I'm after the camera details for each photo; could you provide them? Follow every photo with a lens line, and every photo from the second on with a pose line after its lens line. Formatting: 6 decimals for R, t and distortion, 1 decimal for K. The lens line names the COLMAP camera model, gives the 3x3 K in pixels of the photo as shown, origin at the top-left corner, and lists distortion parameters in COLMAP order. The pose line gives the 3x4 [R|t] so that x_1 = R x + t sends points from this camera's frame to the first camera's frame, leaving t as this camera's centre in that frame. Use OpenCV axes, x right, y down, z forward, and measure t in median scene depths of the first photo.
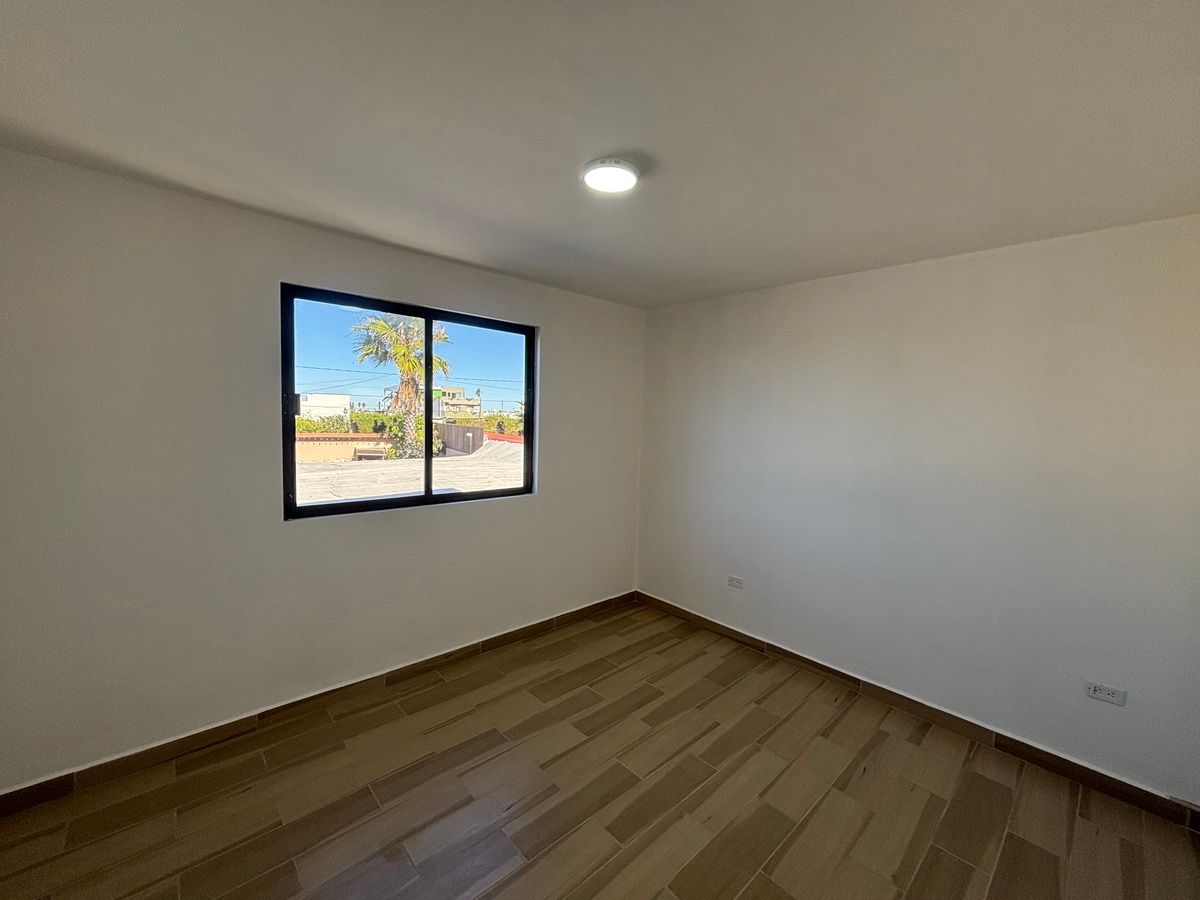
lens RADIAL K [[484.8, 0, 594.5], [0, 484.8, 450.1], [0, 0, 1]] dist [0.004126, -0.001233]
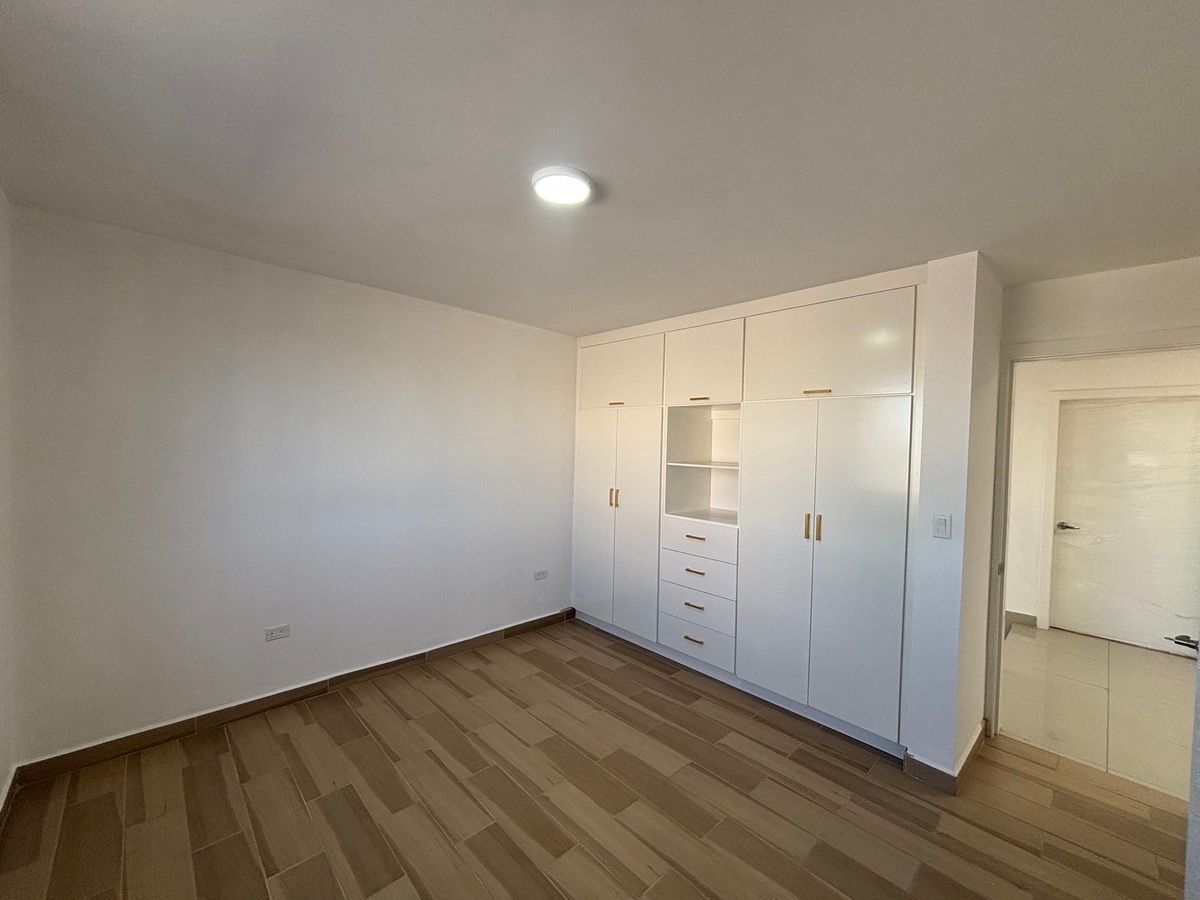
lens RADIAL K [[484.8, 0, 598.9], [0, 484.8, 448.8], [0, 0, 1]] dist [0.004126, -0.001233]
pose [[0.007051, -0.051331, 0.998657, -0.637274], [0.055587, 0.997158, 0.050862, -0.044800], [-0.998429, 0.055154, 0.009885, 0.624654]]
